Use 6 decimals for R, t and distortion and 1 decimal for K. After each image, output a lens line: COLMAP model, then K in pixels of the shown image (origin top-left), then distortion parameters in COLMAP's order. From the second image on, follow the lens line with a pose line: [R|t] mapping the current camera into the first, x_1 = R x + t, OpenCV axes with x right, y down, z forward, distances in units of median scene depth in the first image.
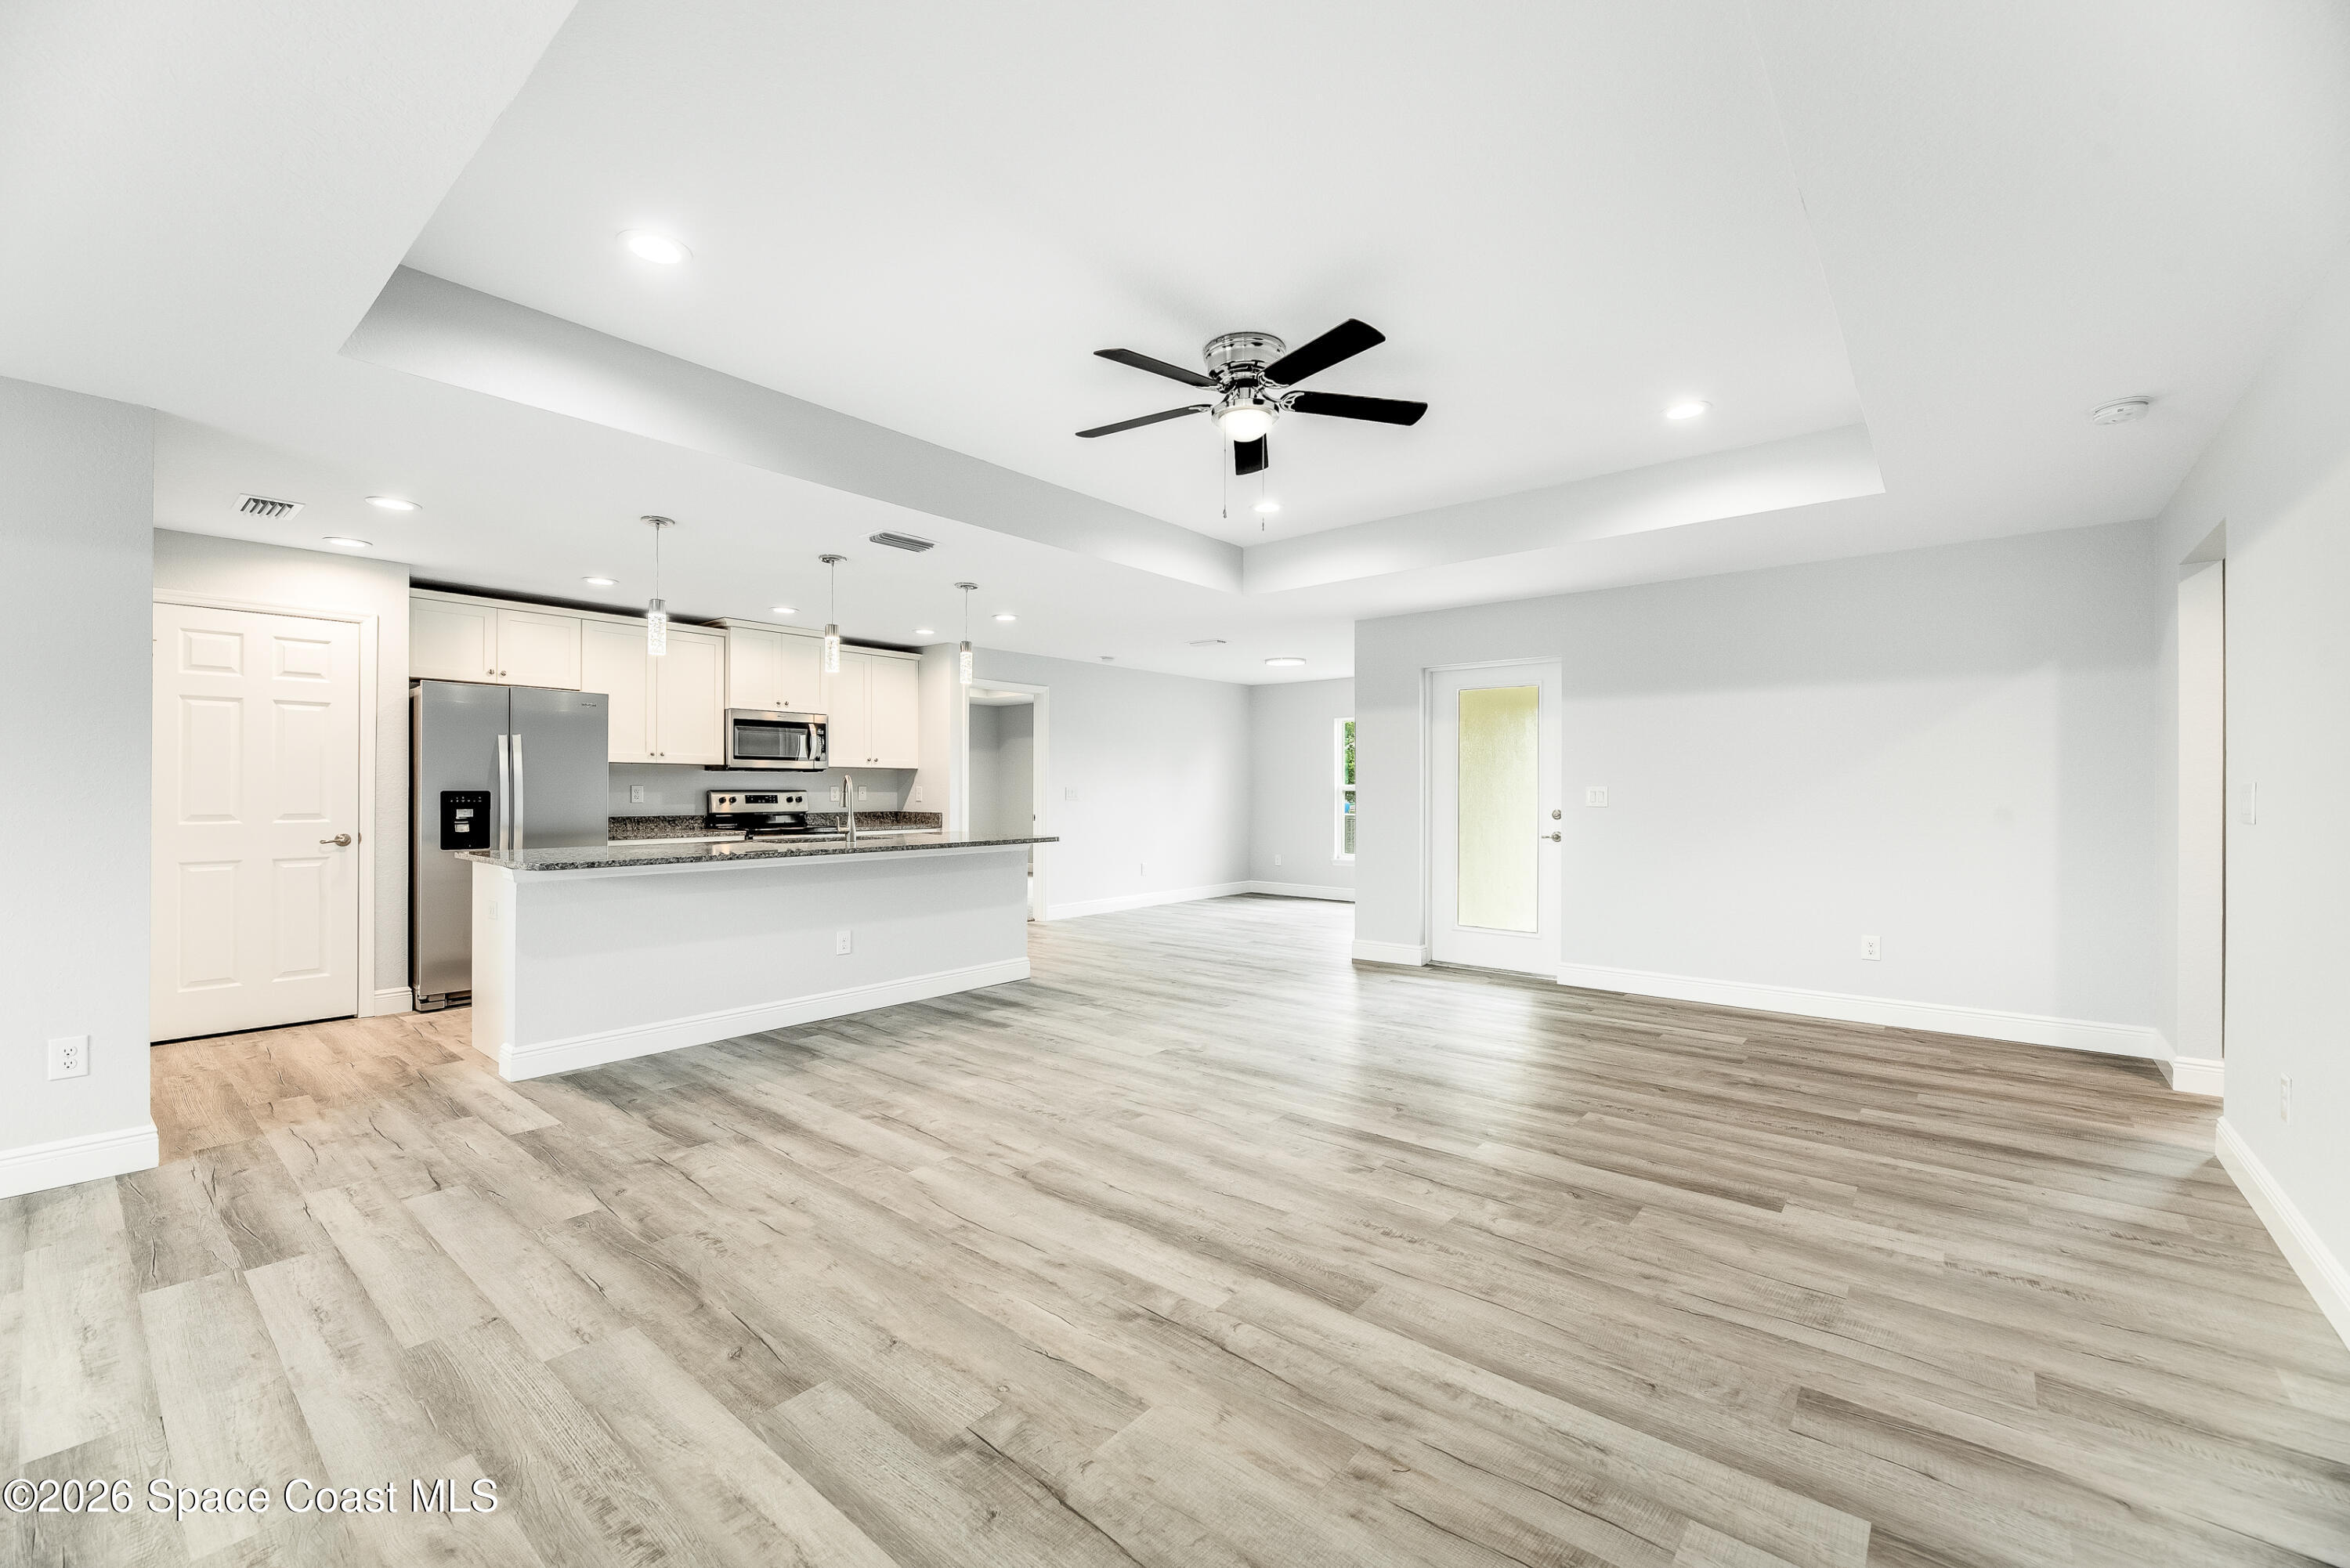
lens RADIAL K [[953.7, 0, 1173.2], [0, 953.7, 780.9], [0, 0, 1]] dist [-0.002196, -0.001954]
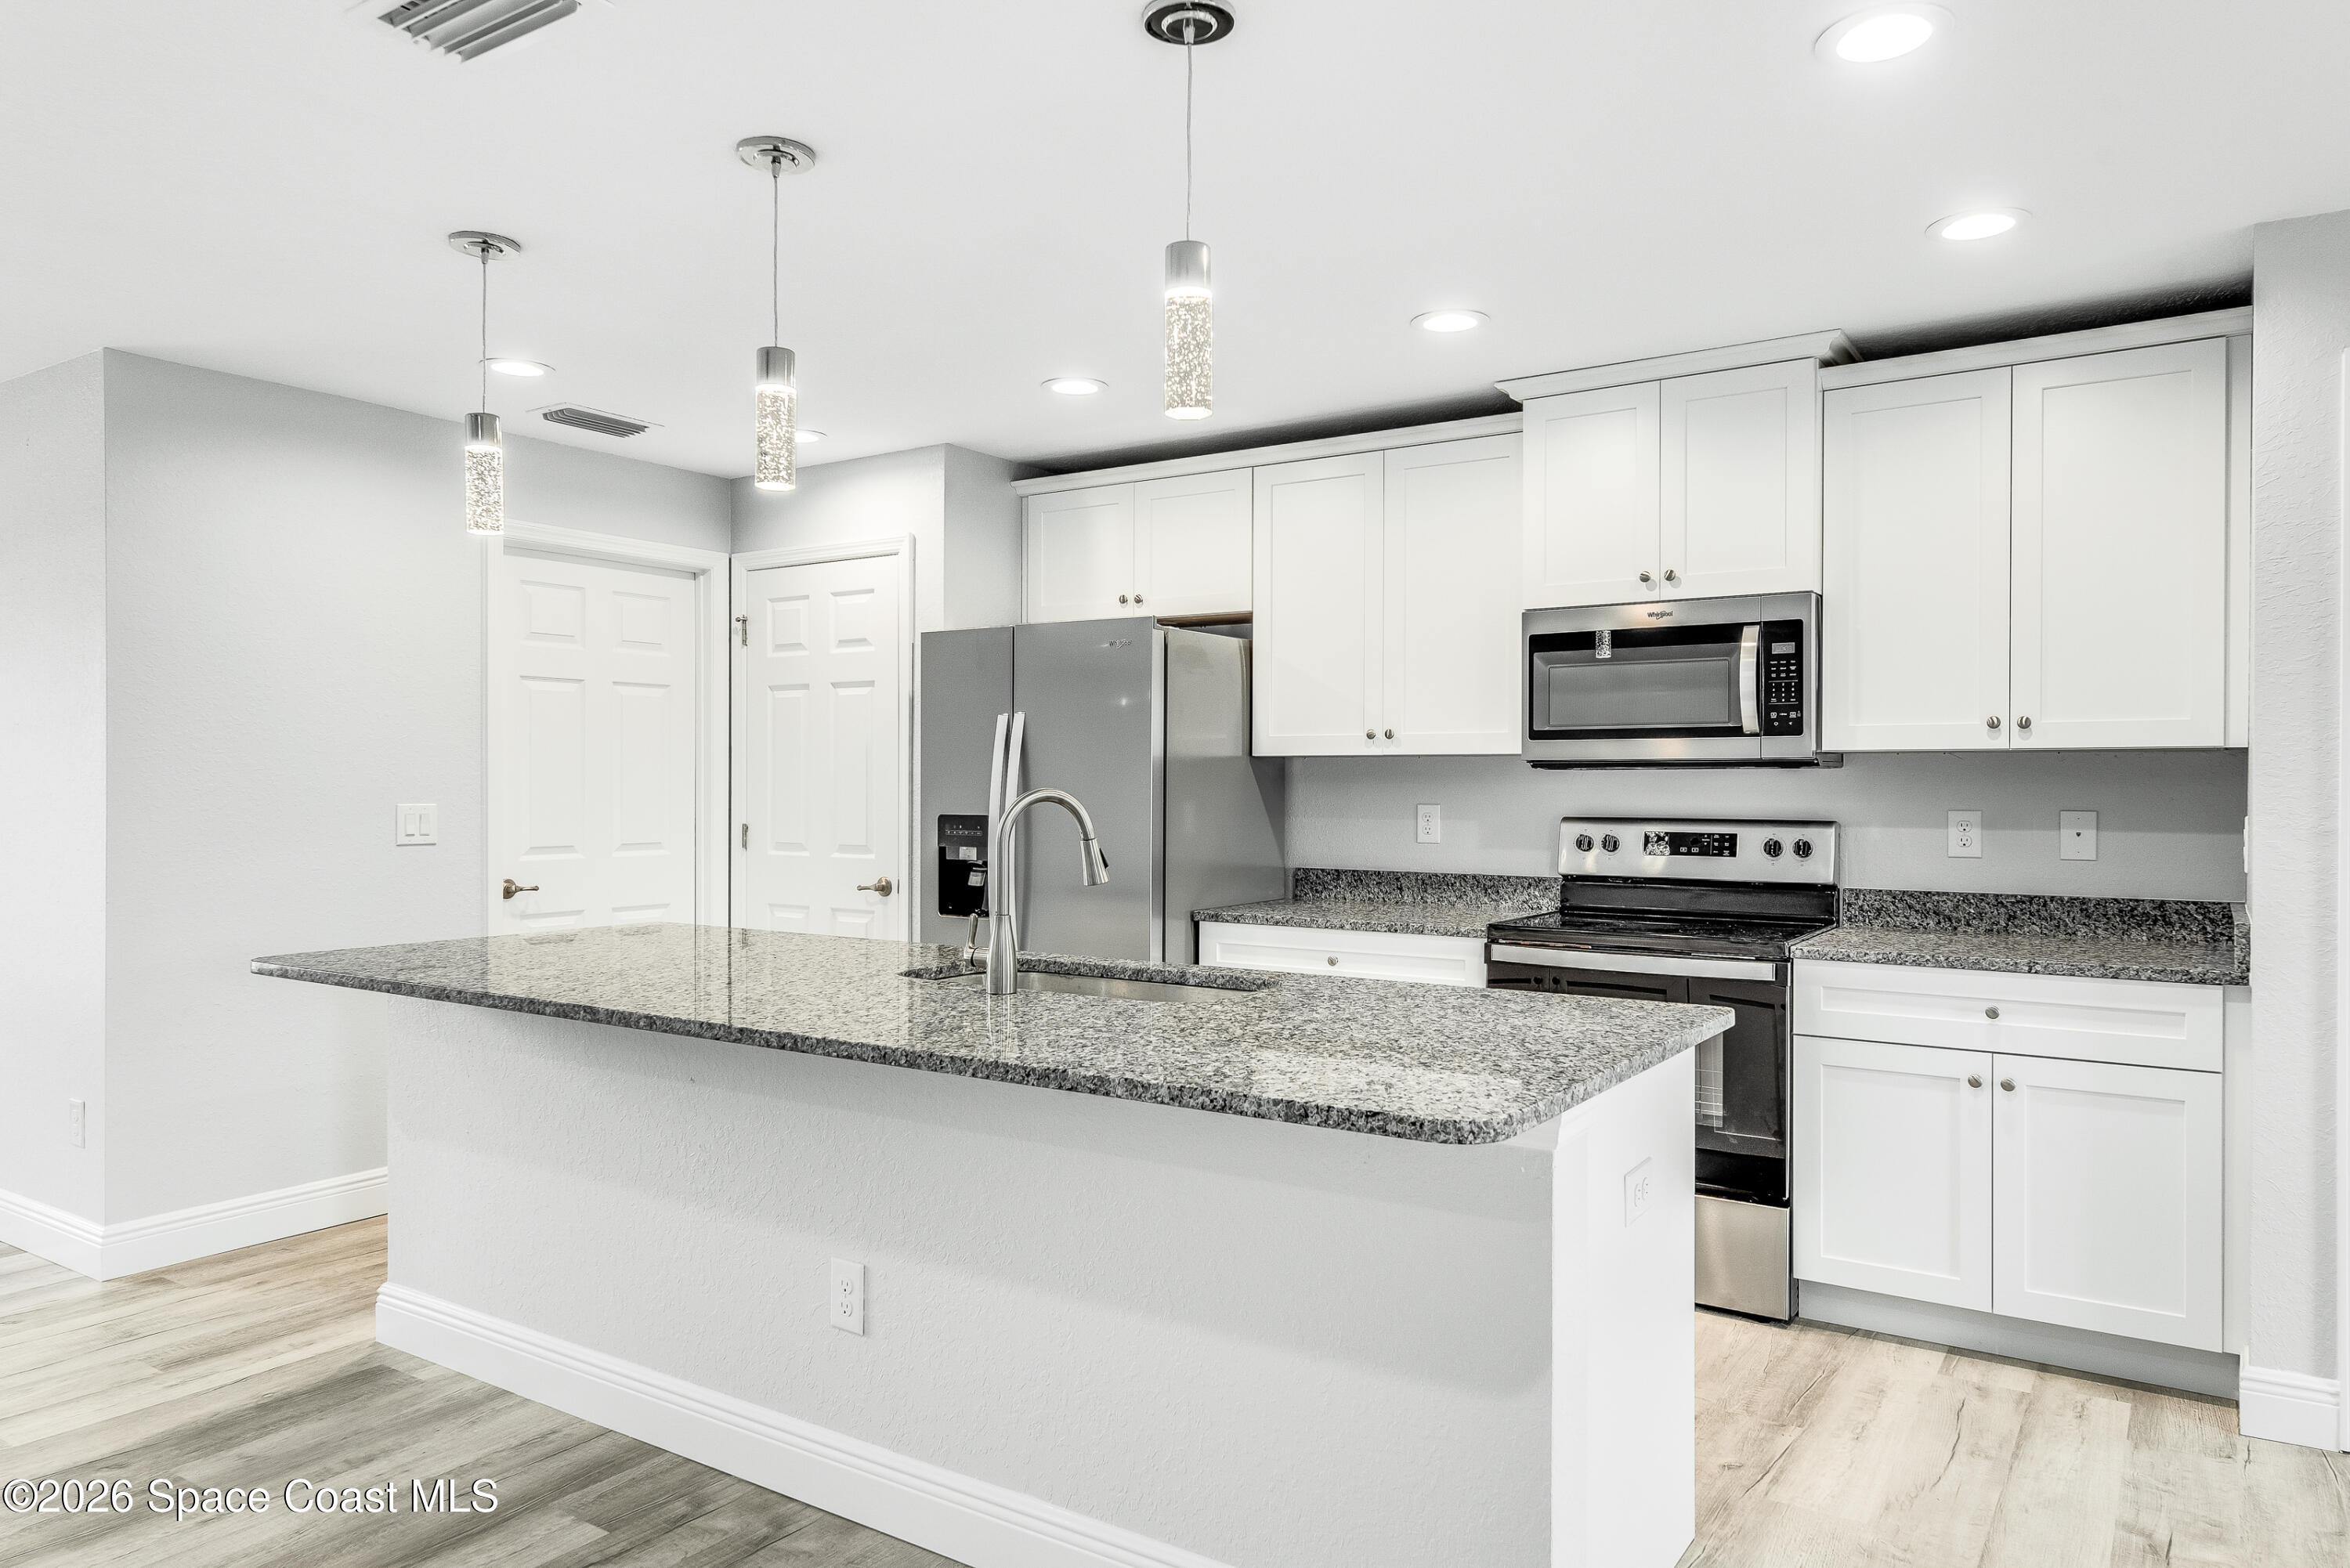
lens RADIAL K [[1520.8, 0, 1177.7], [0, 1520.8, 788.0], [0, 0, 1]] dist [0.014076, -0.006881]
pose [[0.101138, 0.001619, -0.994871, 0.207932], [0.006472, 0.999976, 0.002286, -0.007675], [0.994851, -0.006670, 0.101125, 1.143012]]
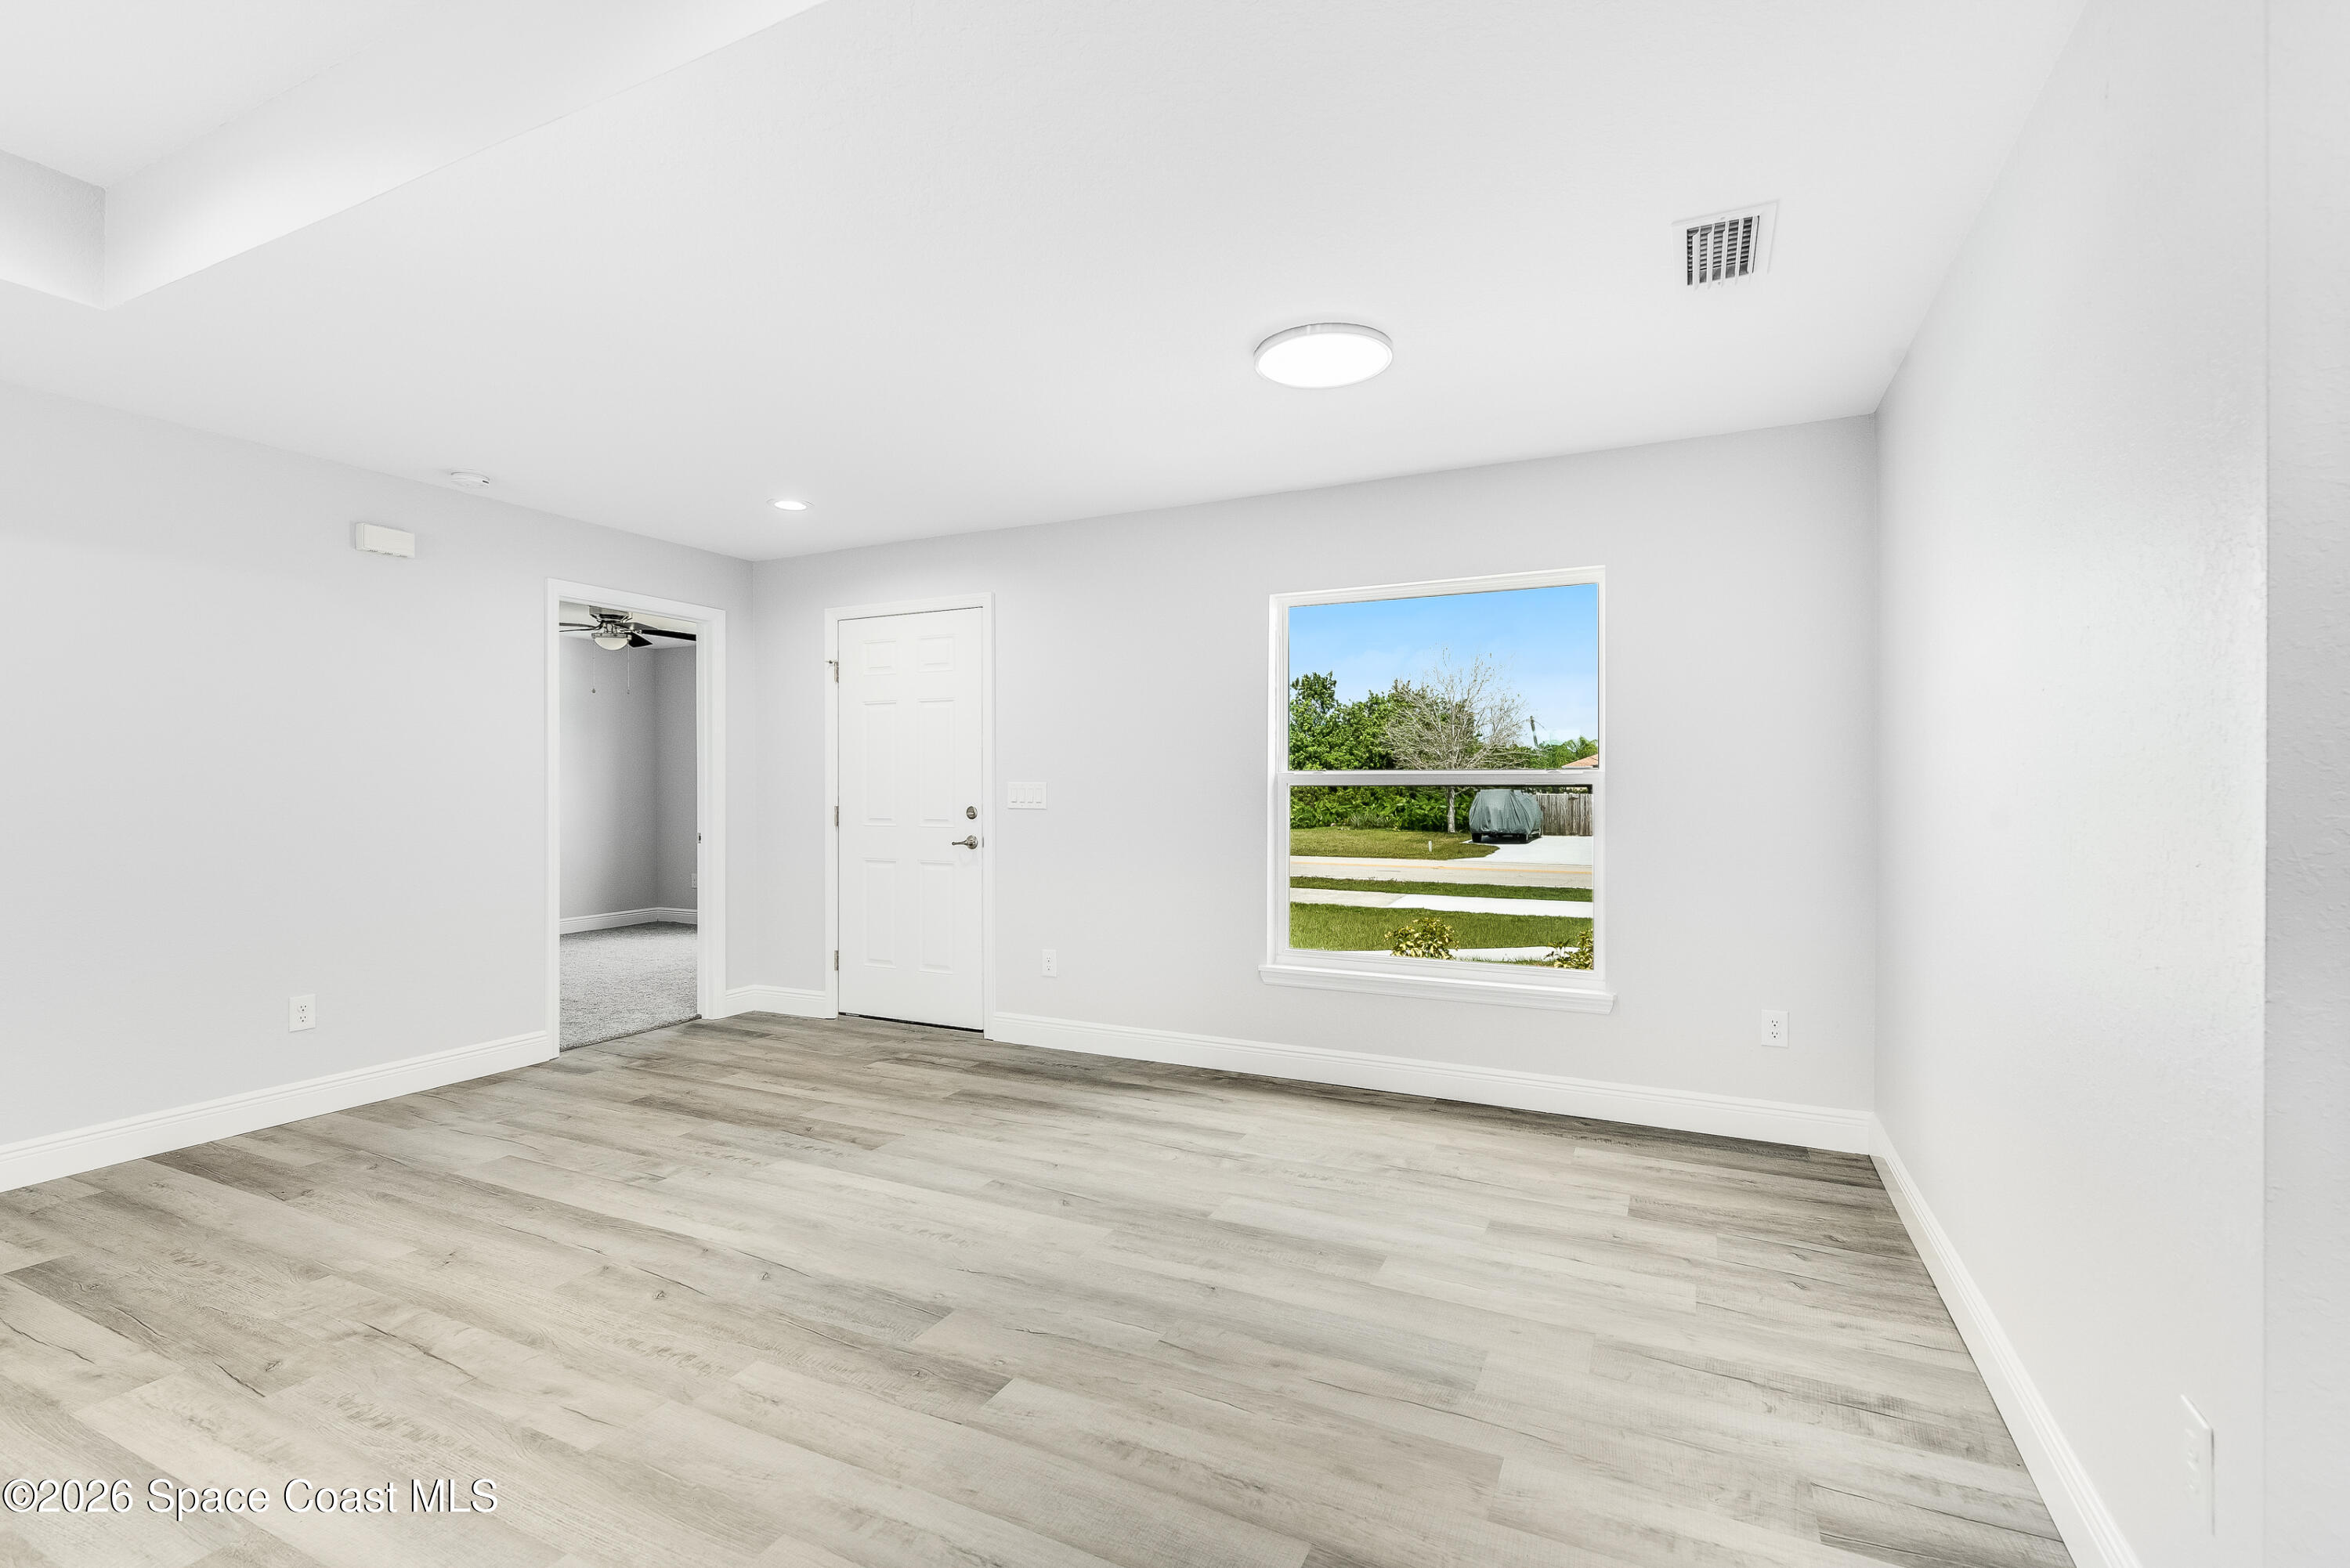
lens RADIAL K [[1041.2, 0, 1179.2], [0, 1041.2, 790.4], [0, 0, 1]] dist [-0.000006, -0.001025]
pose [[-0.968773, -0.001005, -0.247946, -0.393206], [0.000264, 0.999987, -0.005086, 0.006286], [0.247948, -0.004993, -0.968761, 0.814113]]
